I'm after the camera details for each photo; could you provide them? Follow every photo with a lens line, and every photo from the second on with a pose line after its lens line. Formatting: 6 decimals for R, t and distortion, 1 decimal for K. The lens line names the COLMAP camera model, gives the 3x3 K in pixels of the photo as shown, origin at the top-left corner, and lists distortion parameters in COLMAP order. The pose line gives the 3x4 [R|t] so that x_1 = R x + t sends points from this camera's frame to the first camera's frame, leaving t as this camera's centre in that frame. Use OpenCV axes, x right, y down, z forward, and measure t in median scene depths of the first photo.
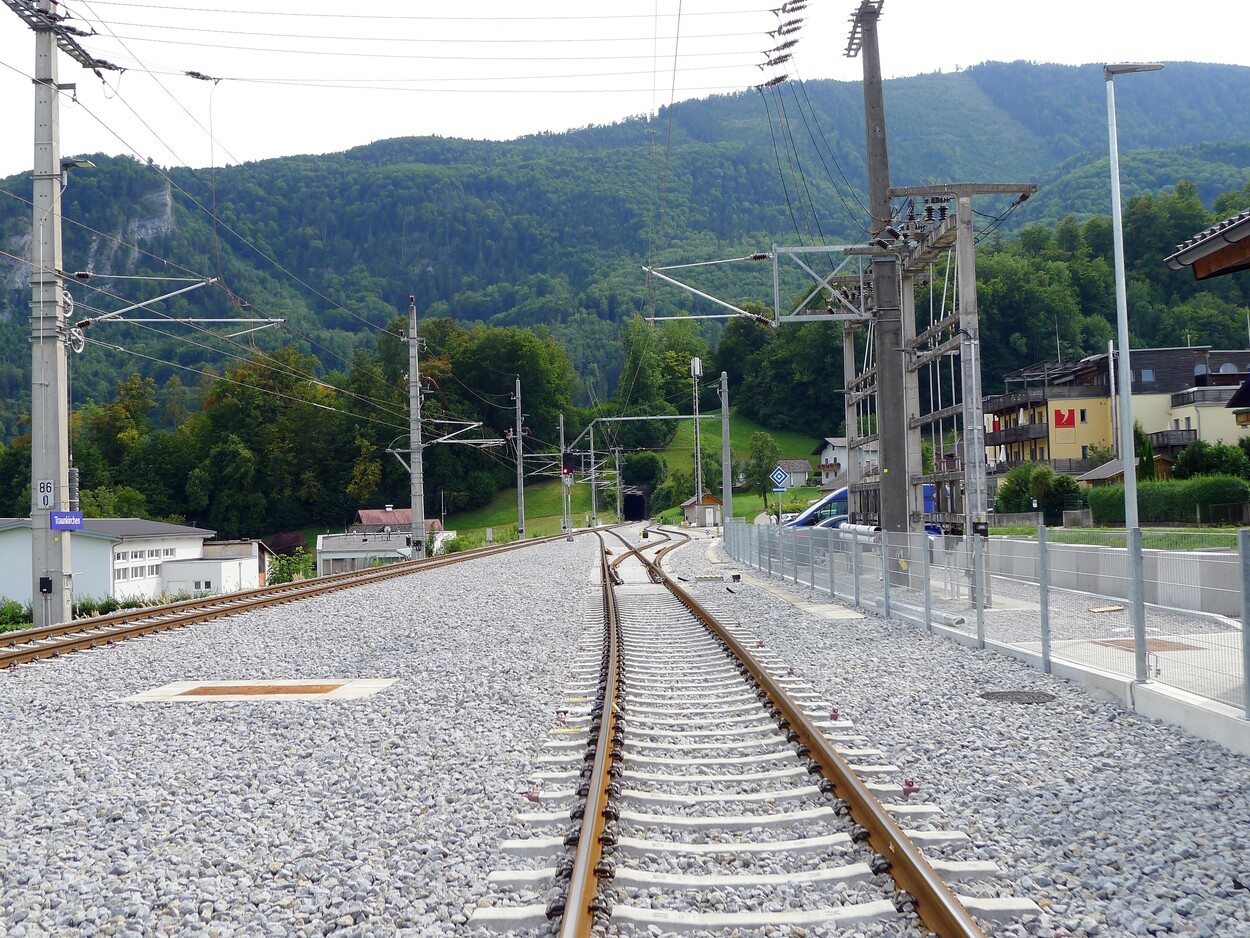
lens RADIAL K [[925.4, 0, 625.0], [0, 925.4, 469.0], [0, 0, 1]] dist [-0.044644, 0.028281]
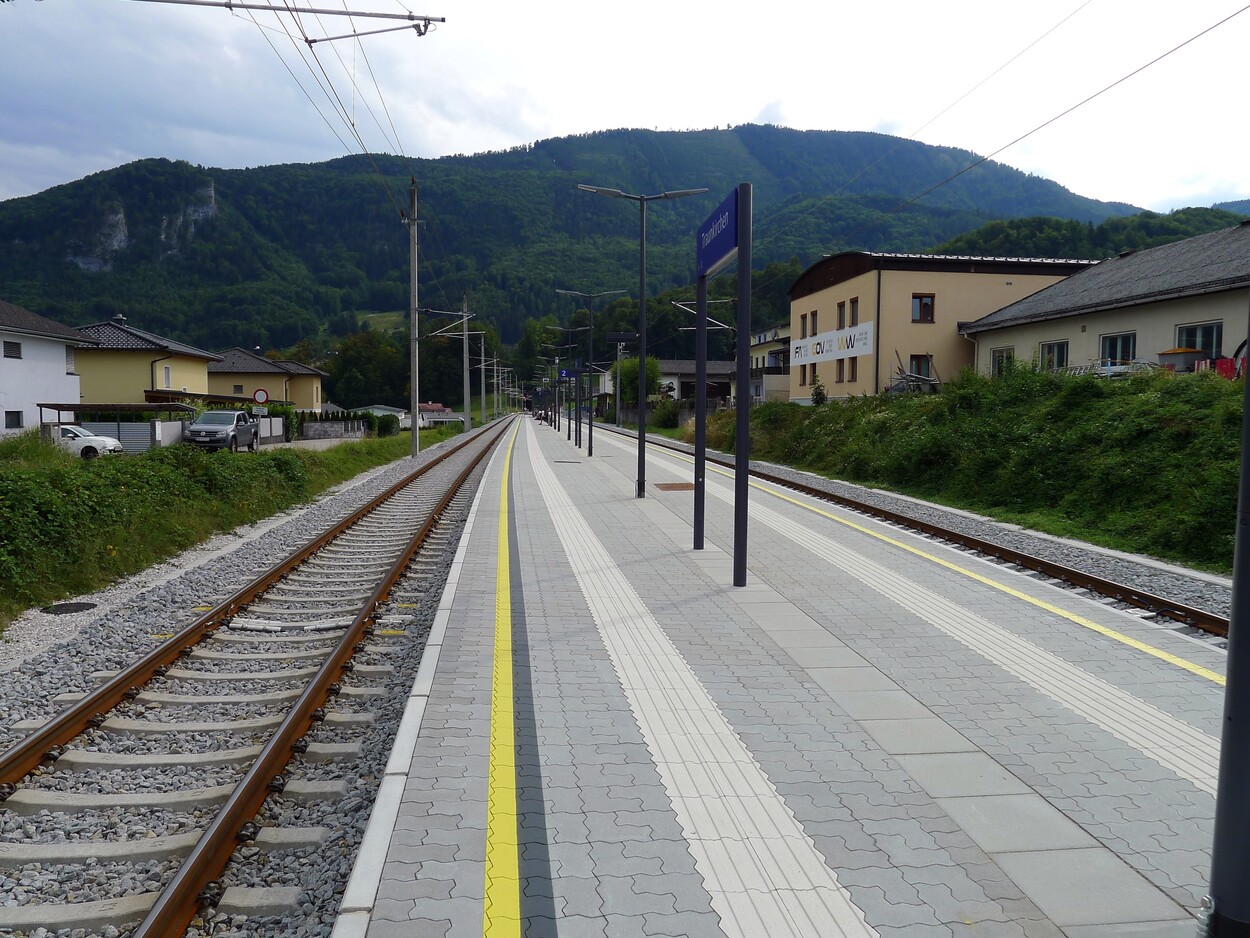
lens RADIAL K [[938.6, 0, 621.0], [0, 938.6, 473.1], [0, 0, 1]] dist [-0.071697, 0.071237]
pose [[0.986838, 0.020094, 0.160457, -0.064133], [-0.038543, 0.992880, 0.112711, -0.030822], [-0.157050, -0.117412, 0.980586, -0.654698]]
